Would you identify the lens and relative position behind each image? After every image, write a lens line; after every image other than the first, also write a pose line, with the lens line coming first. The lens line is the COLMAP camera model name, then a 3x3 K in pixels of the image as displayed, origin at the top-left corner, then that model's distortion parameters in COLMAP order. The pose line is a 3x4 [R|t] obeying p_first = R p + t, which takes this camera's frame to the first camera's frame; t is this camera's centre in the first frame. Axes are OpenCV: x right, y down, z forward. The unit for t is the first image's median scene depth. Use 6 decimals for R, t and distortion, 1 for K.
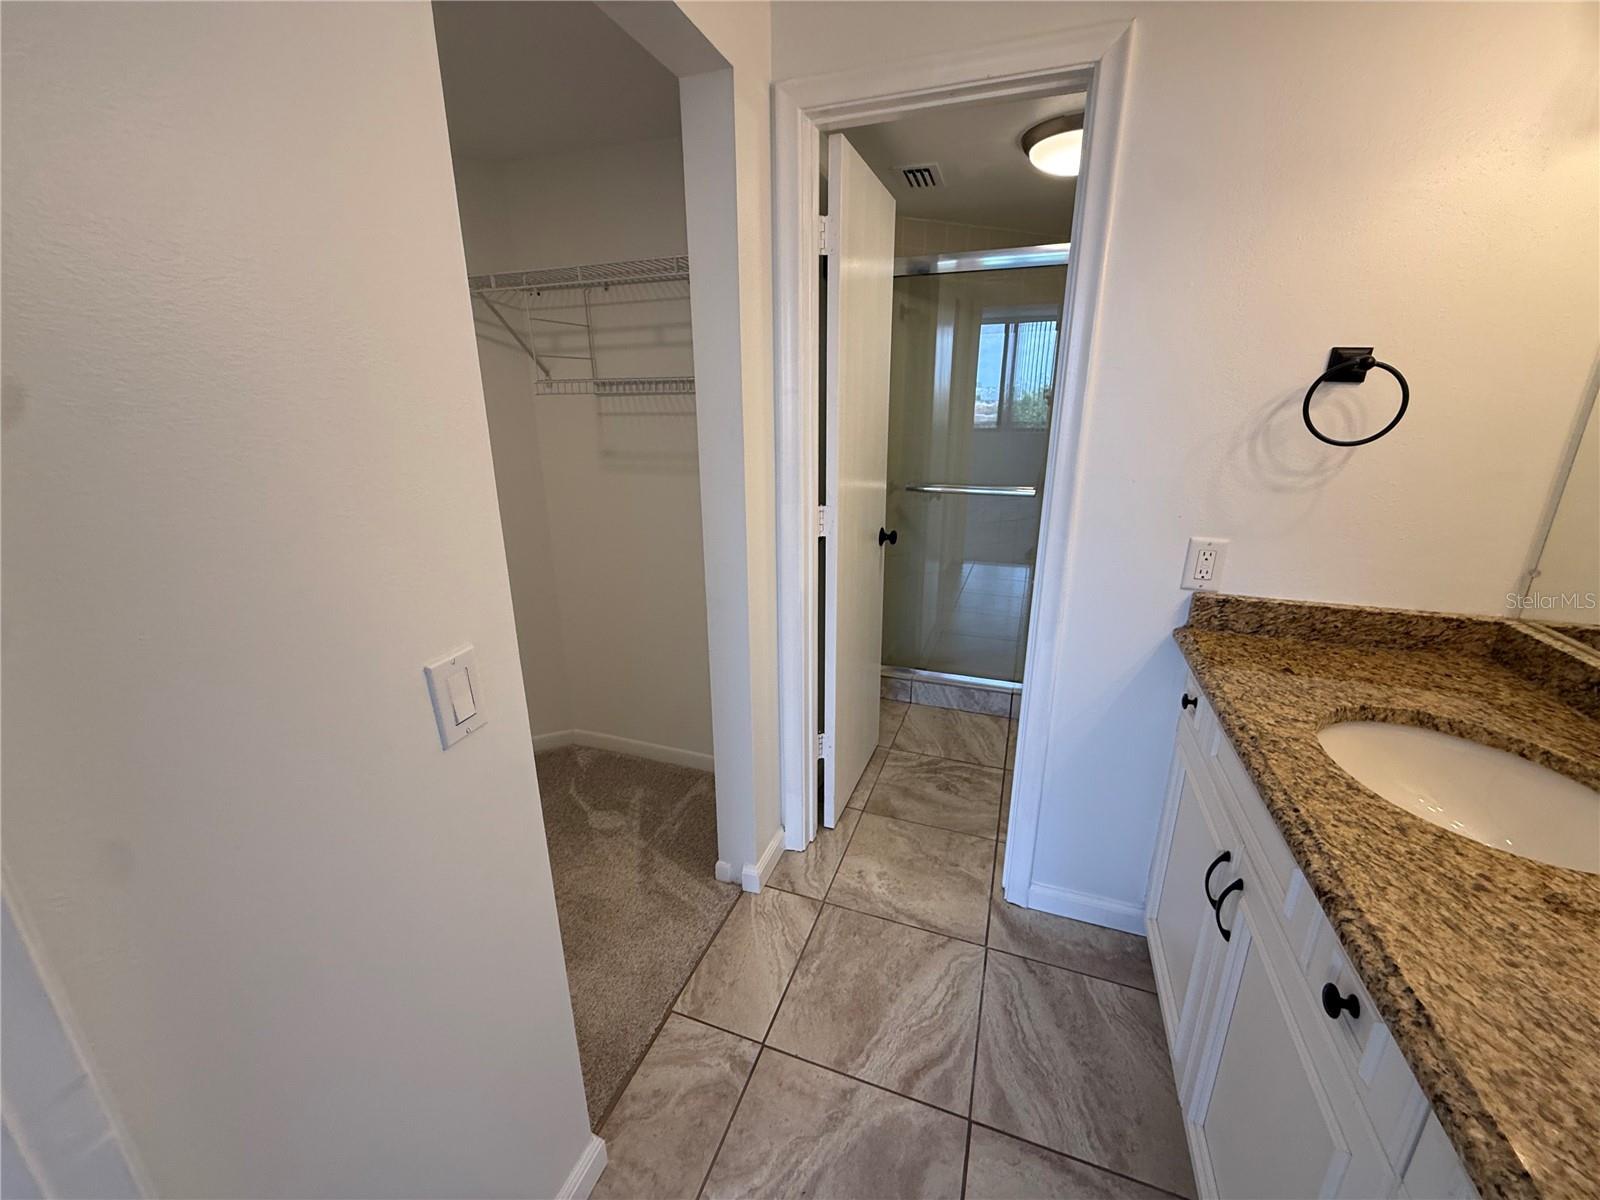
lens RADIAL K [[638.3, 0, 795.4], [0, 638.3, 594.8], [0, 0, 1]] dist [-0.000769, 0.000091]
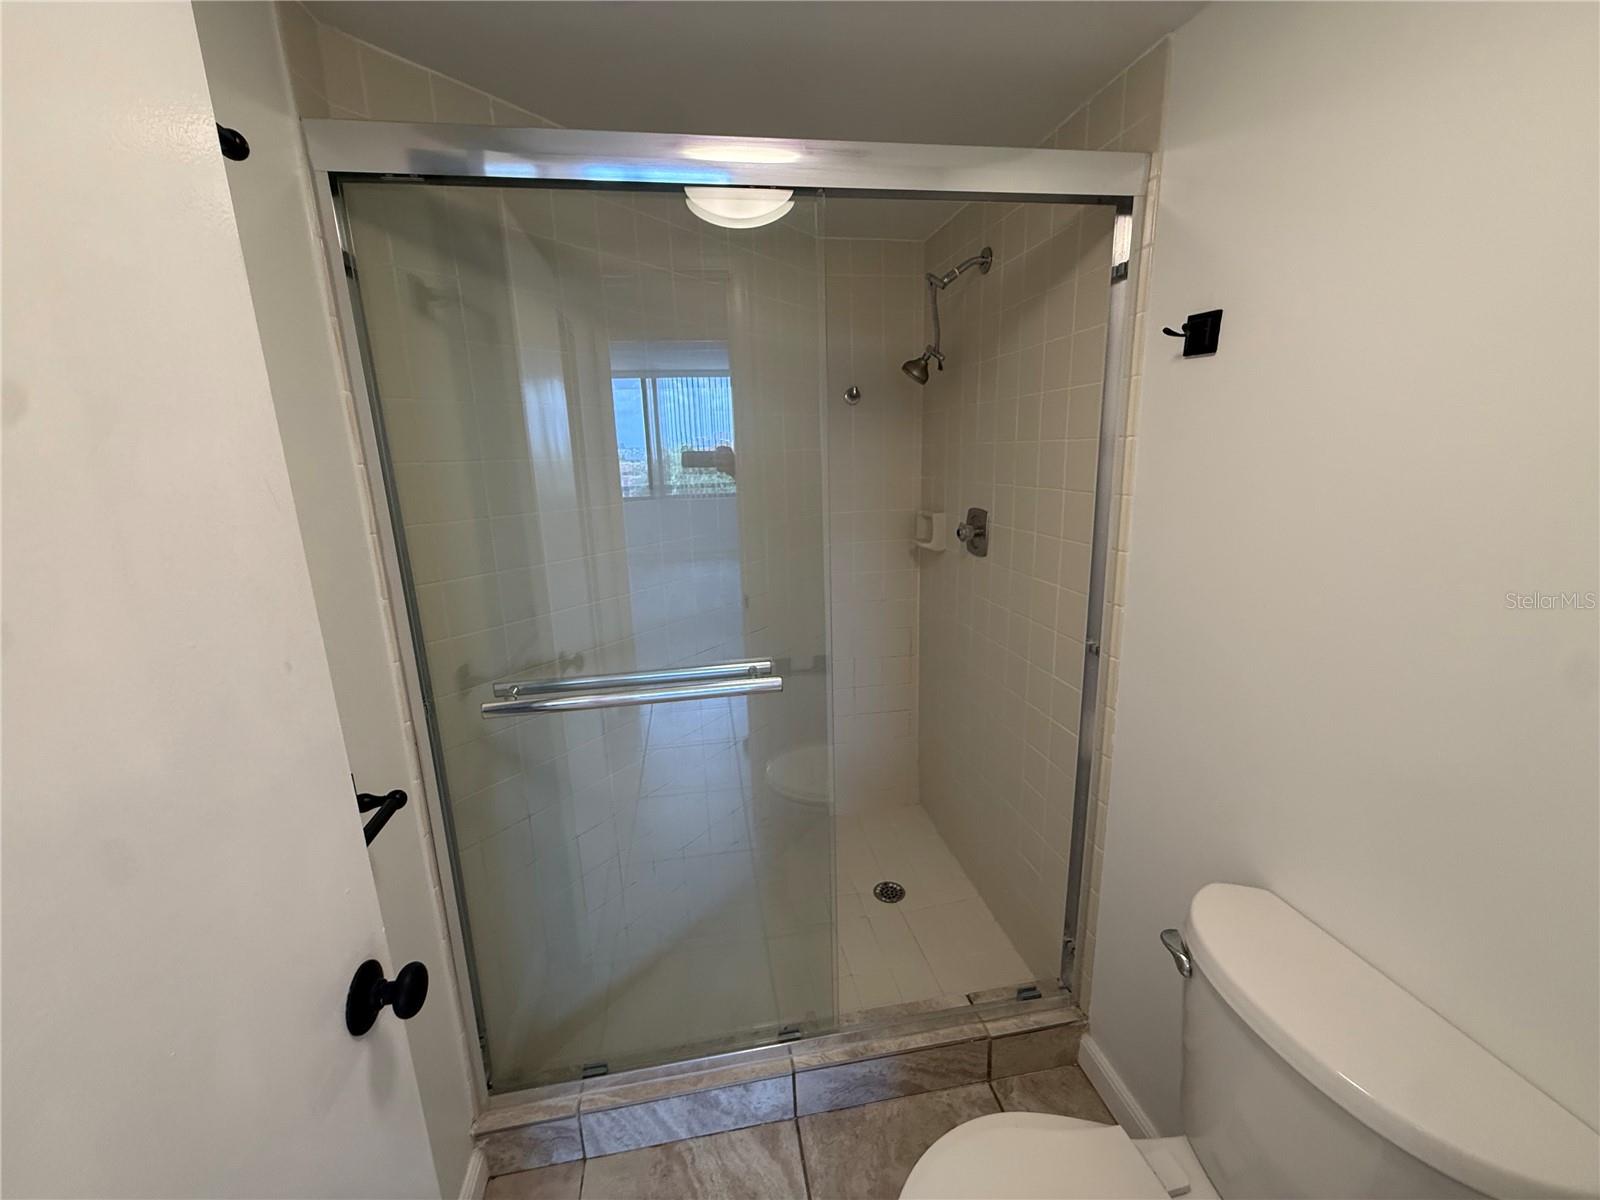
lens RADIAL K [[638.3, 0, 795.4], [0, 638.3, 594.8], [0, 0, 1]] dist [-0.000769, 0.000091]
pose [[0.864910, -0.131335, 0.484439, 0.322260], [0.173468, 0.983902, -0.042965, -0.381878], [-0.470998, 0.121195, 0.873769, 1.112483]]
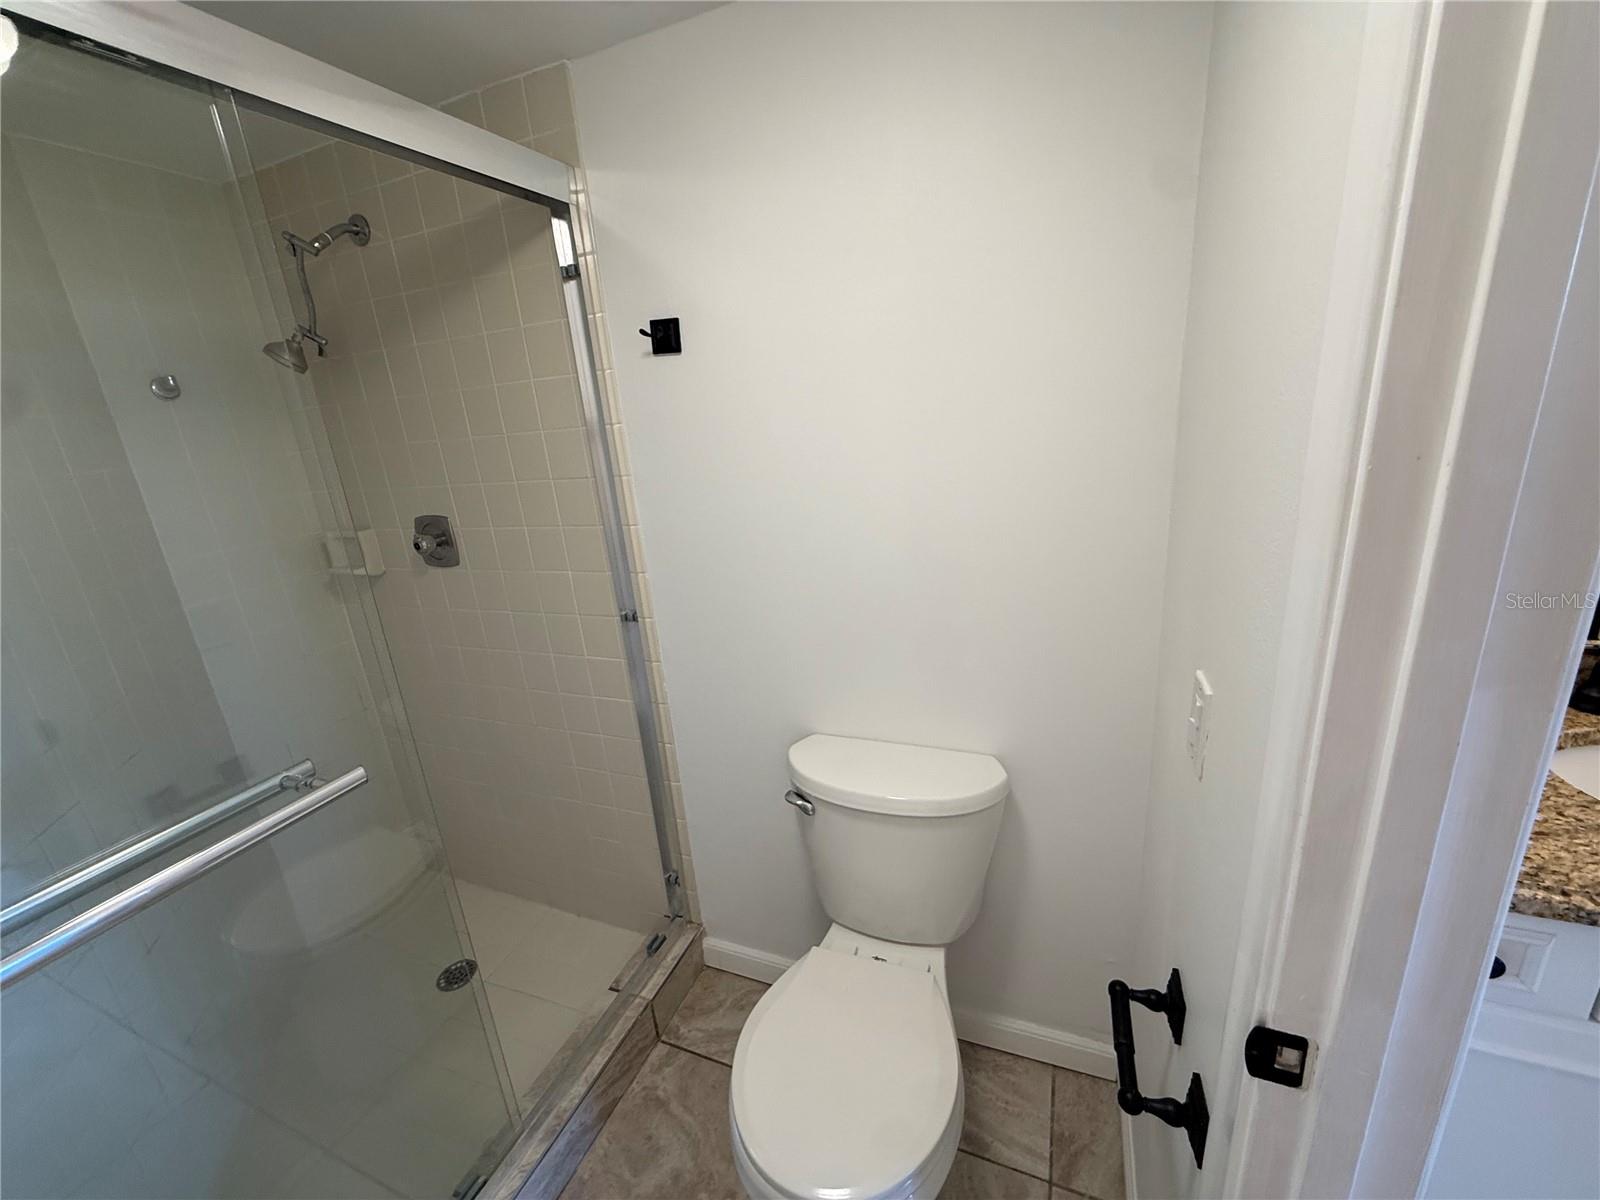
lens RADIAL K [[638.3, 0, 795.4], [0, 638.3, 594.8], [0, 0, 1]] dist [-0.000769, 0.000091]
pose [[0.037503, -0.281231, 0.958907, 0.162647], [0.374669, 0.893540, 0.247407, -0.459926], [-0.926400, 0.349994, 0.138879, 1.340739]]
